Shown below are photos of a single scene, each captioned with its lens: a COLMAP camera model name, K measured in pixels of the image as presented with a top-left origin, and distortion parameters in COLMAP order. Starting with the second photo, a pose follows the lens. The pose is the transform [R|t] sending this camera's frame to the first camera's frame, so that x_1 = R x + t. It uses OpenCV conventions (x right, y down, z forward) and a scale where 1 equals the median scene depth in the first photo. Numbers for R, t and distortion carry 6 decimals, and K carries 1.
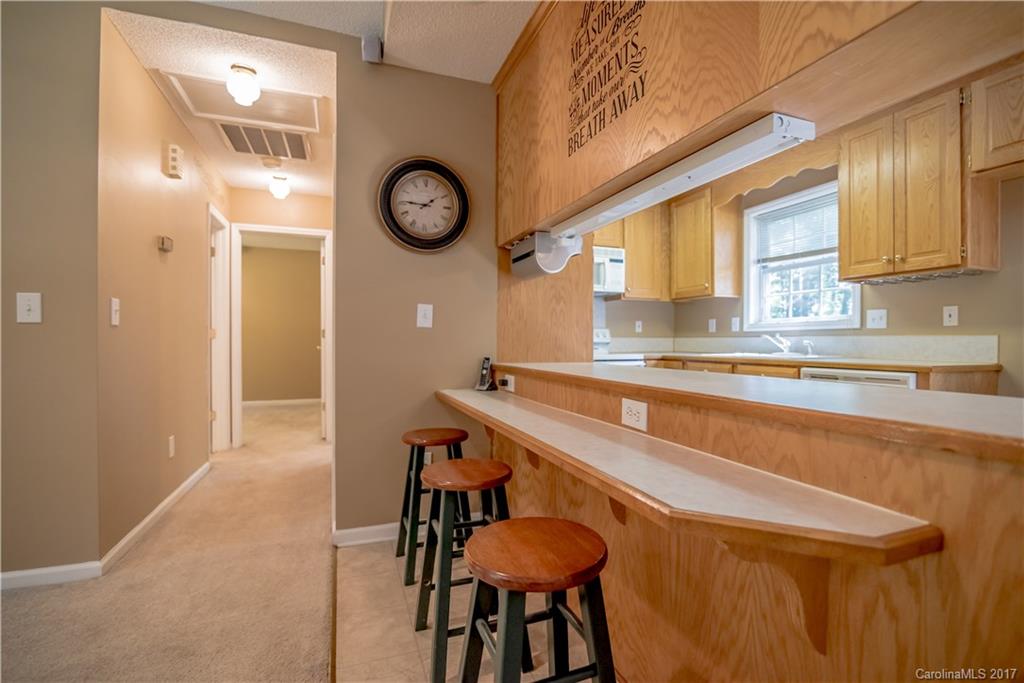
lens RADIAL K [[480.7, 0, 533.0], [0, 480.7, 342.4], [0, 0, 1]] dist [-0.018611, -0.000197]
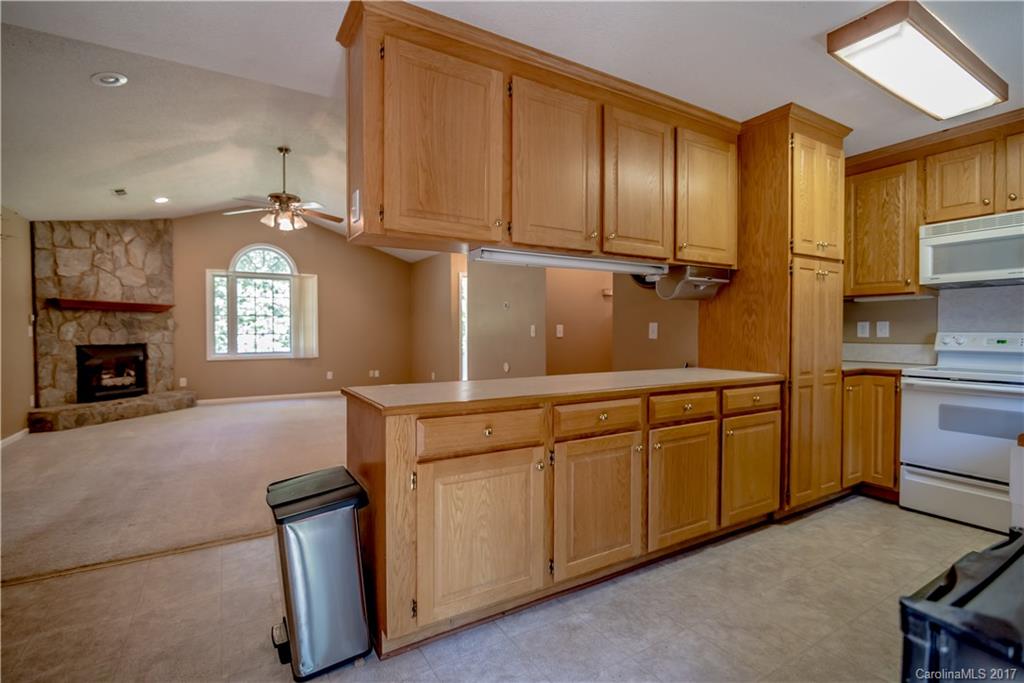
lens RADIAL K [[469.0, 0, 512.0], [0, 469.0, 341.5], [0, 0, 1]] dist [-0.002935, -0.000264]
pose [[0.176723, 0.018057, -0.984095, 0.776239], [-0.001042, 0.999835, 0.018159, -0.034585], [0.984260, -0.002184, 0.176713, 0.233250]]
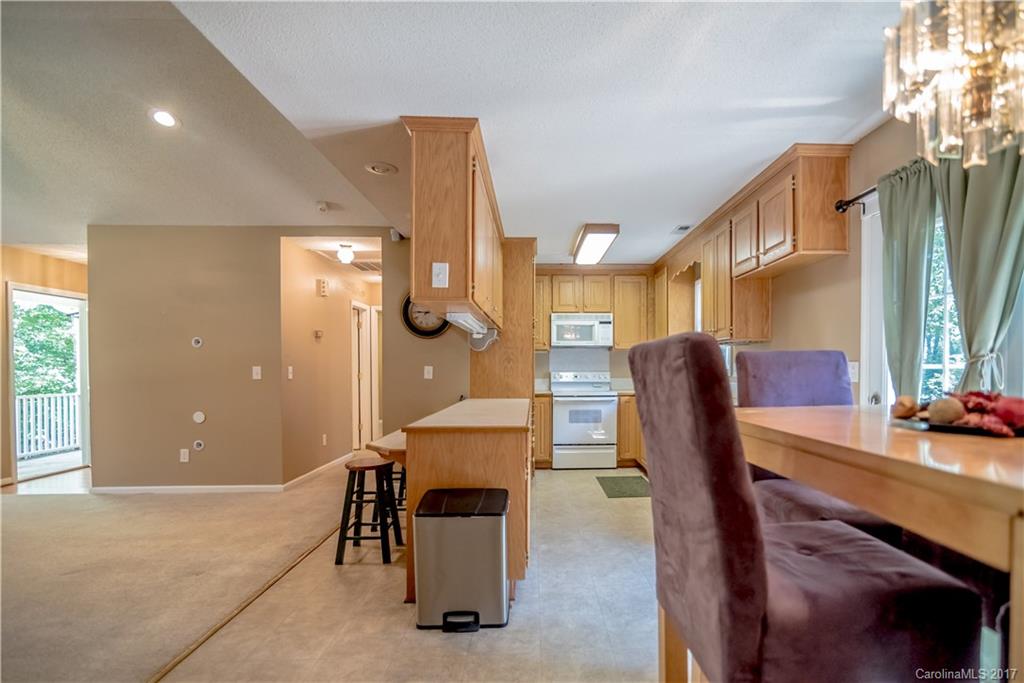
lens RADIAL K [[491.5, 0, 560.4], [0, 491.5, 376.4], [0, 0, 1]] dist [-0.016247, 0.000335]
pose [[0.948735, 0.001230, -0.316070, 0.598481], [0.003253, 0.999901, 0.013655, -0.045440], [0.316056, -0.013983, 0.948638, -0.438566]]
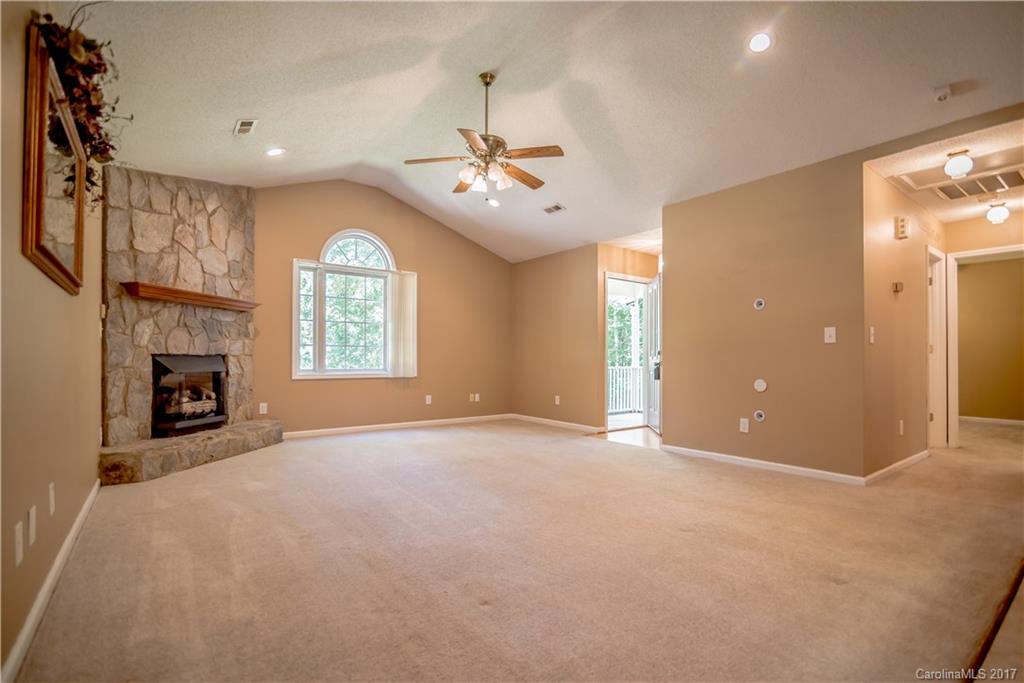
lens RADIAL K [[478.3, 0, 509.9], [0, 478.3, 357.6], [0, 0, 1]] dist [-0.017652, -0.000285]
pose [[0.261218, -0.004468, -0.965270, 0.244268], [-0.004860, 0.999971, -0.005944, 0.018826], [0.965268, 0.006243, 0.261188, -0.410215]]
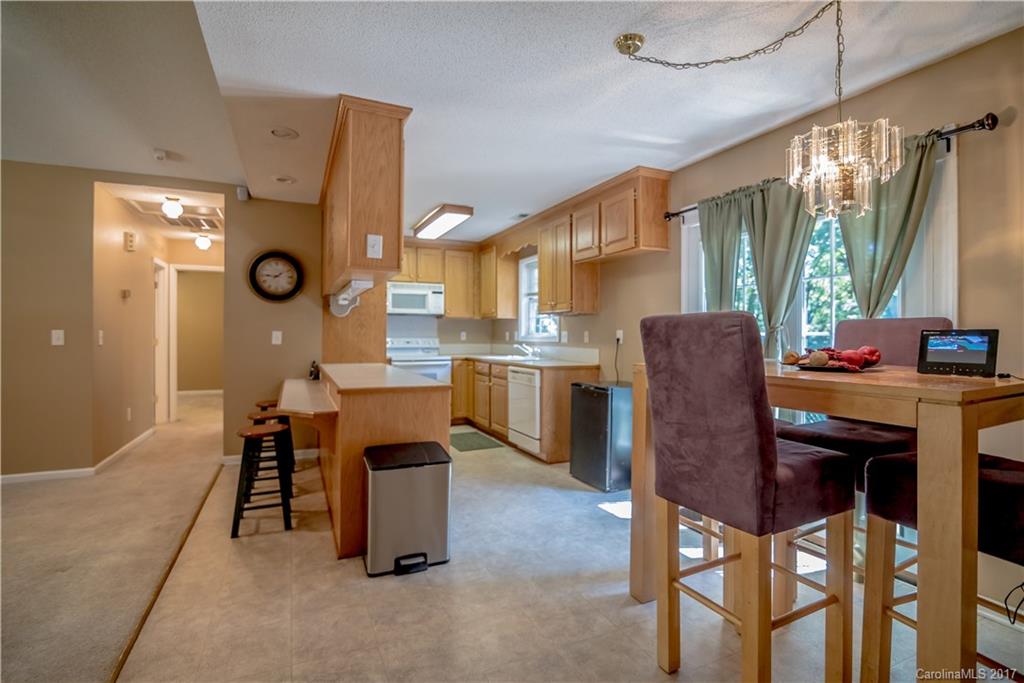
lens RADIAL K [[472.8, 0, 506.6], [0, 472.8, 334.2], [0, 0, 1]] dist [-0.018283, -0.000115]
pose [[0.998866, 0.001130, 0.047603, 0.384505], [-0.000895, 0.999987, -0.004944, -0.043166], [-0.047608, 0.004896, 0.998854, -0.556520]]
